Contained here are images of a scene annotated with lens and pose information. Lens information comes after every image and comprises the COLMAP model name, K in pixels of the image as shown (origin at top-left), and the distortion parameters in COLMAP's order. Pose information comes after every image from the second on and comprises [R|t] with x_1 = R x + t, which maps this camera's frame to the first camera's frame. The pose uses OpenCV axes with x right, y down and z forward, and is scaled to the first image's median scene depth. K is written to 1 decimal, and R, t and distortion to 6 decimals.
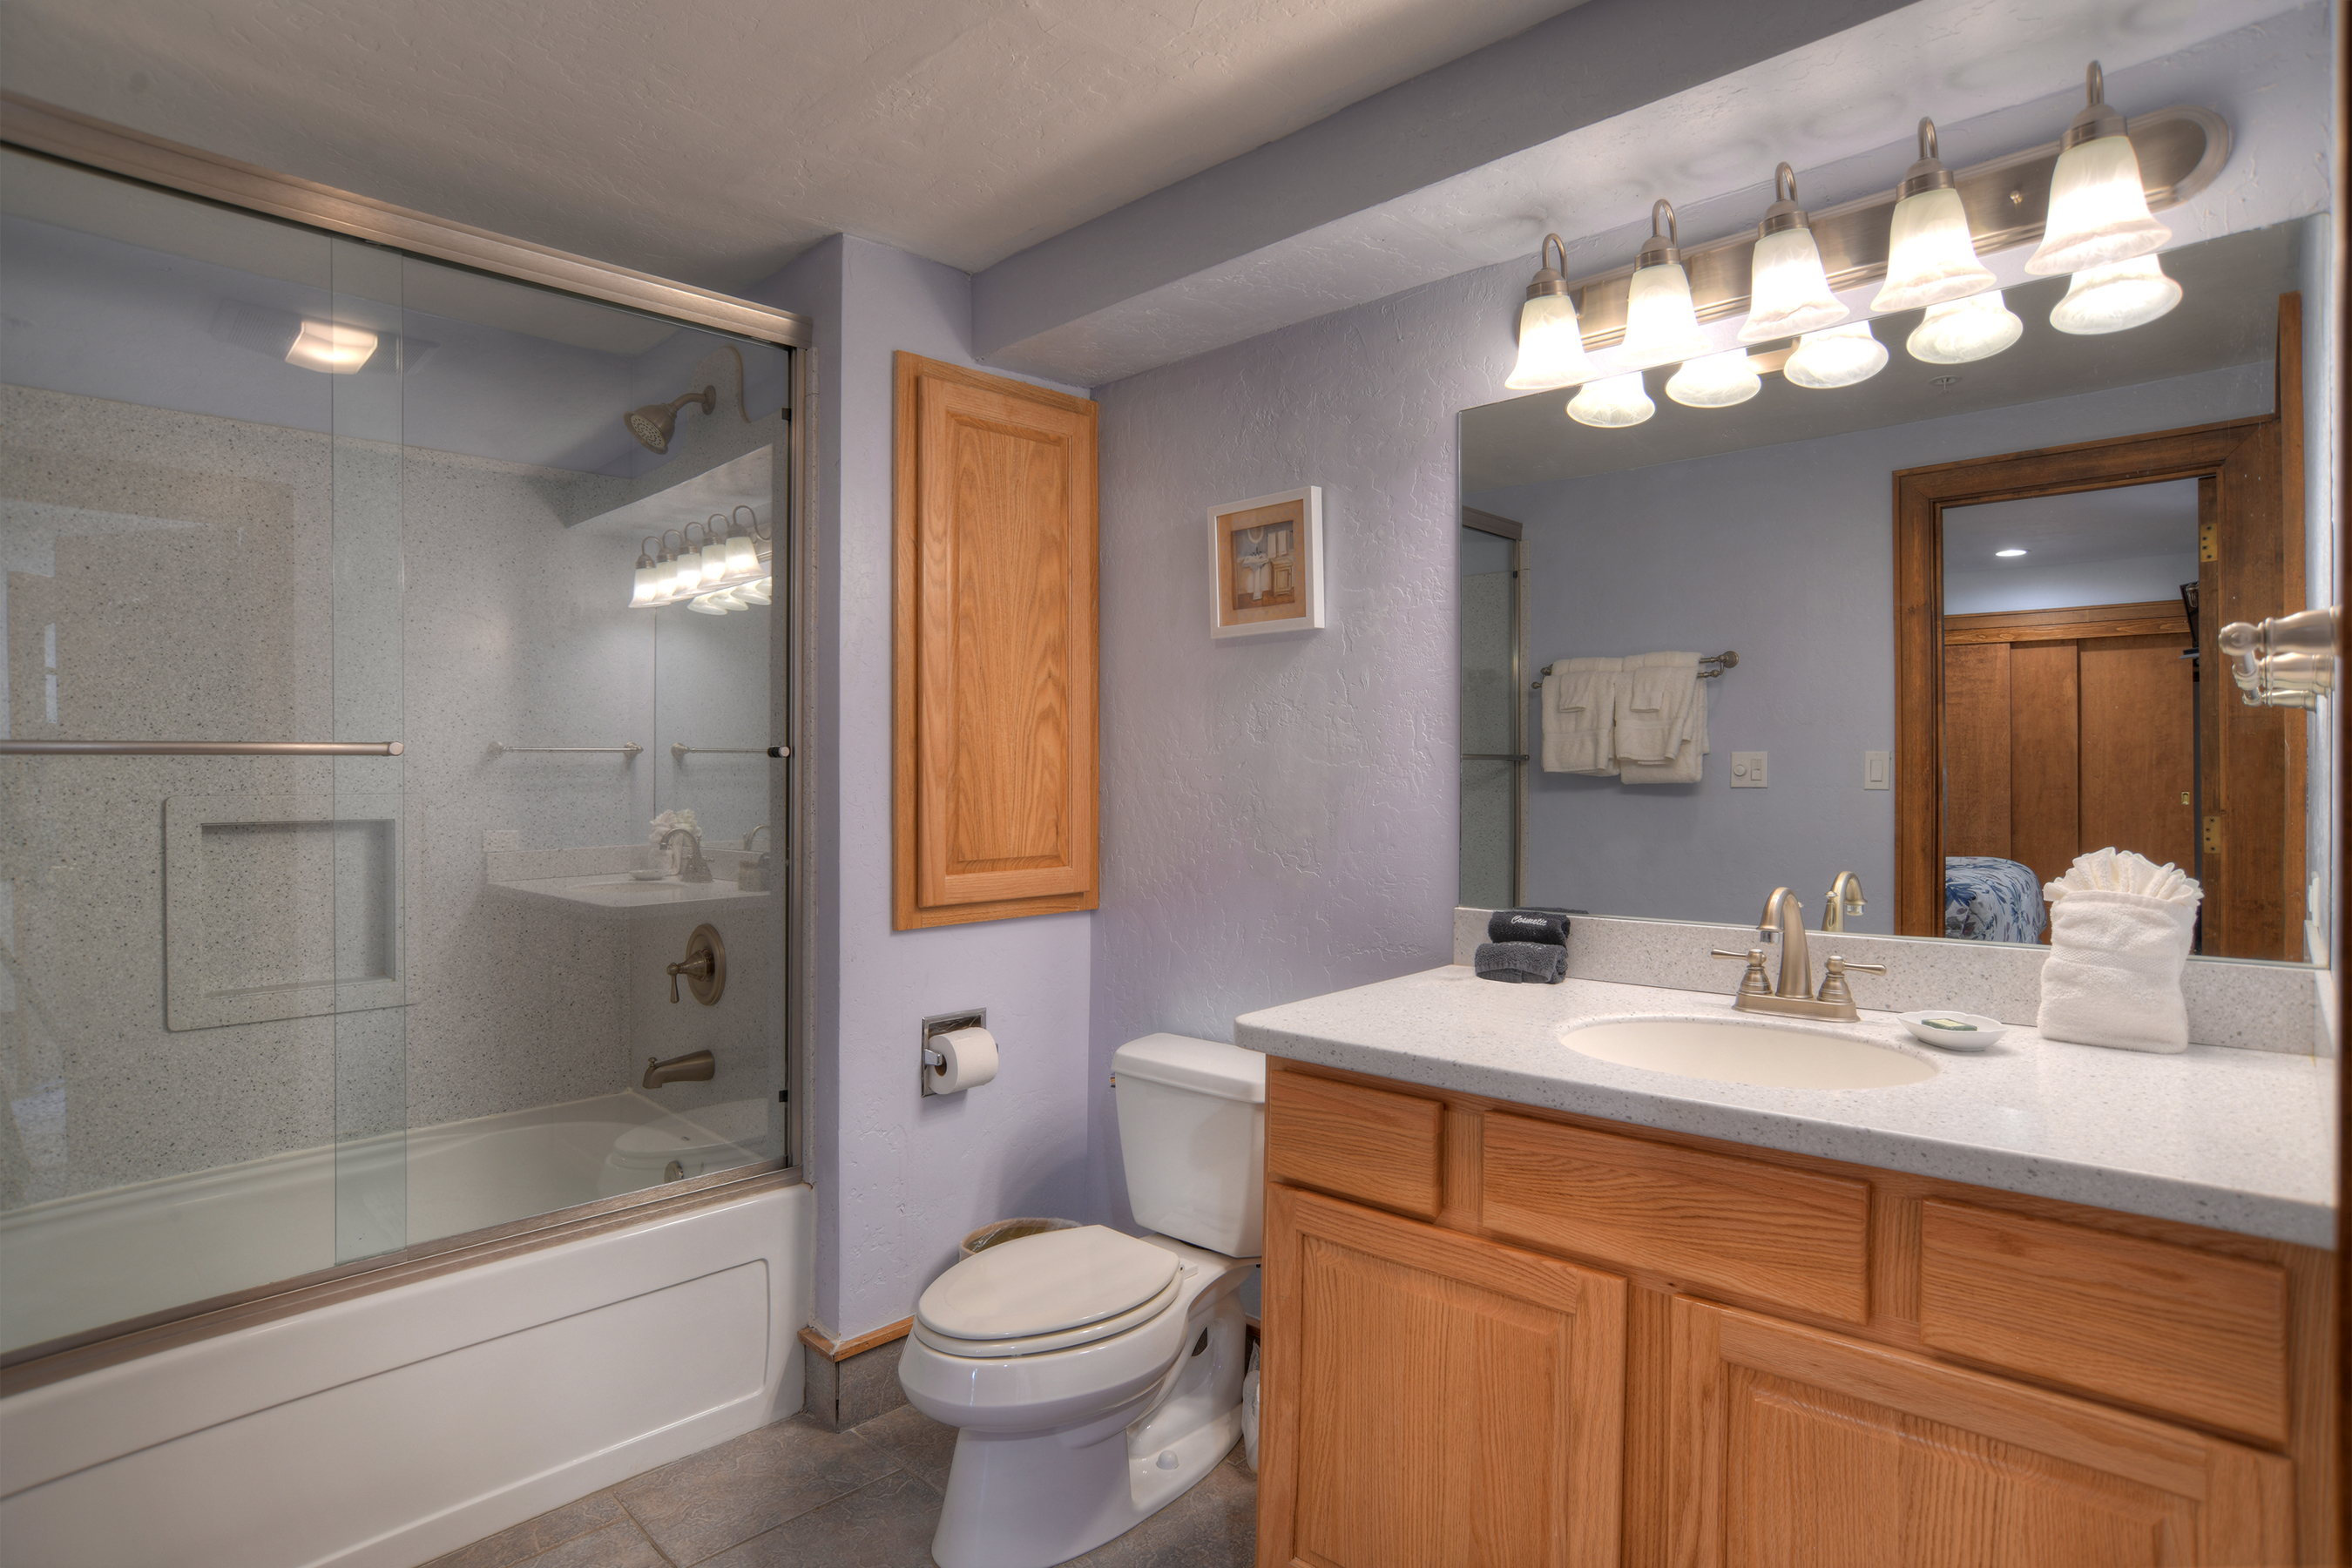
lens RADIAL K [[1234.2, 0, 1194.6], [0, 1234.2, 777.7], [0, 0, 1]] dist [-0.103944, 0.050350]
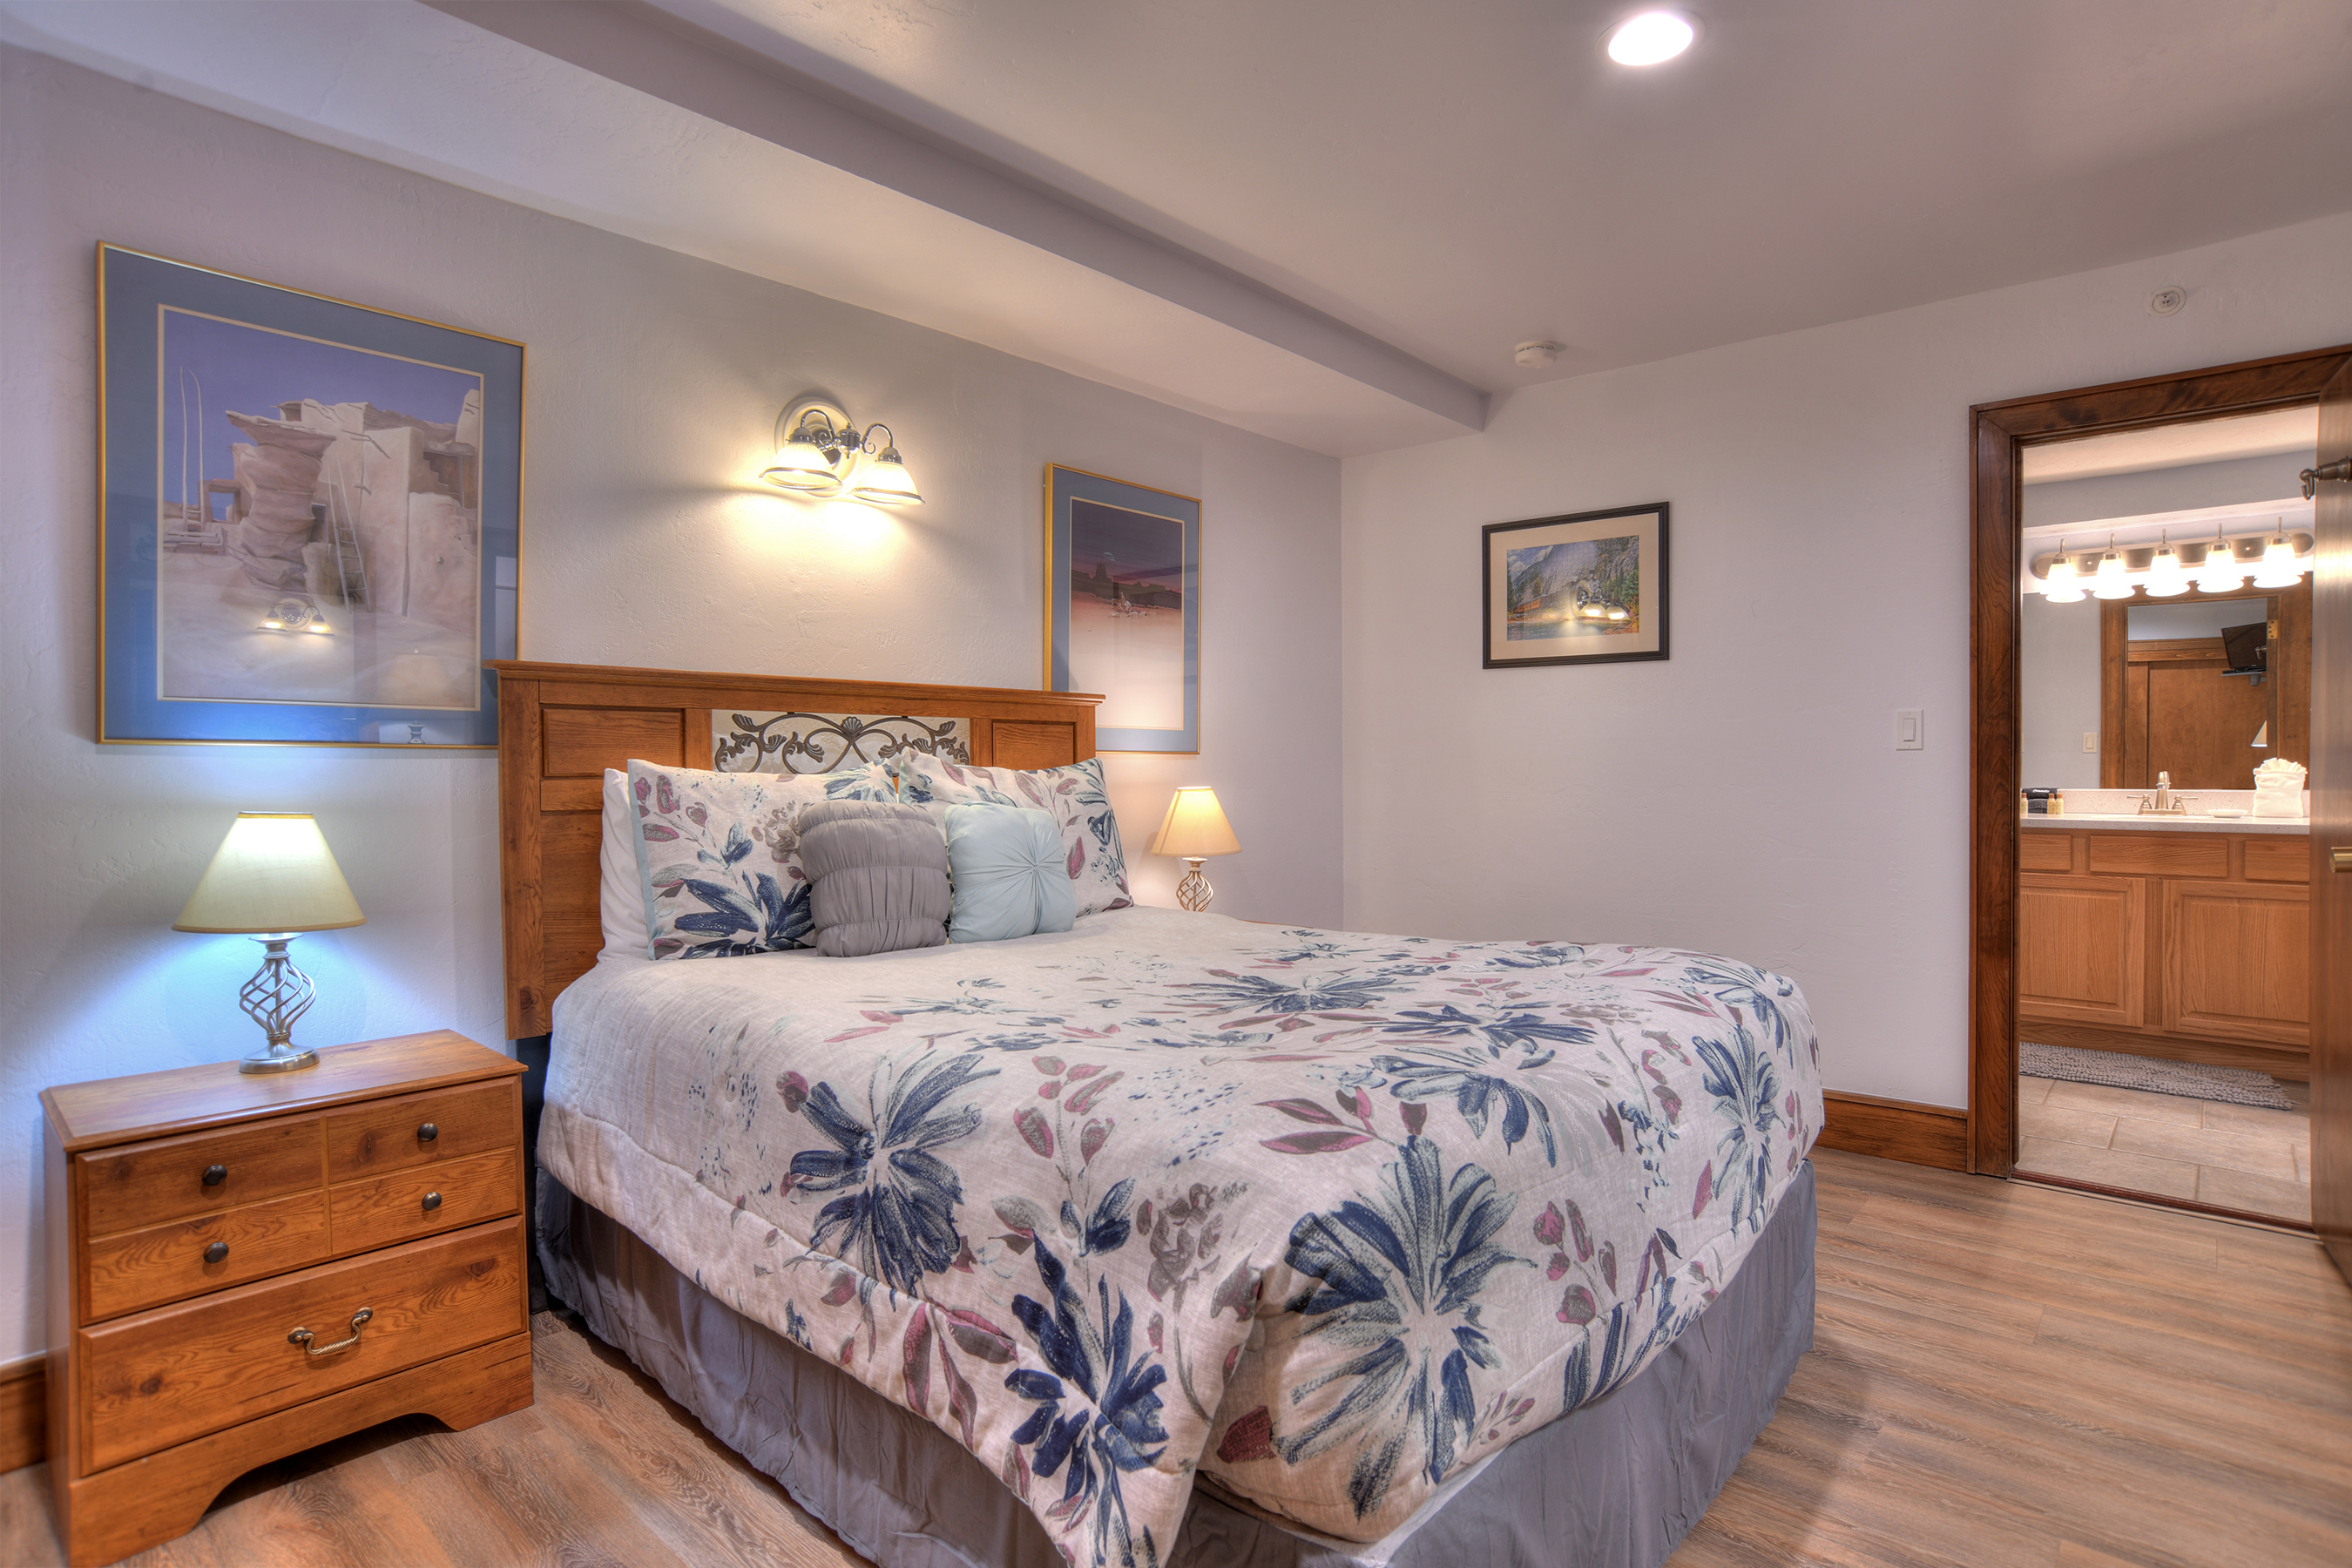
lens RADIAL K [[1234.2, 0, 1194.6], [0, 1234.2, 777.7], [0, 0, 1]] dist [-0.103944, 0.050350]
pose [[0.999820, 0.004935, 0.018323, -2.273634], [-0.005093, 0.999950, 0.008592, 0.104410], [-0.018280, -0.008683, 0.999795, -2.178412]]
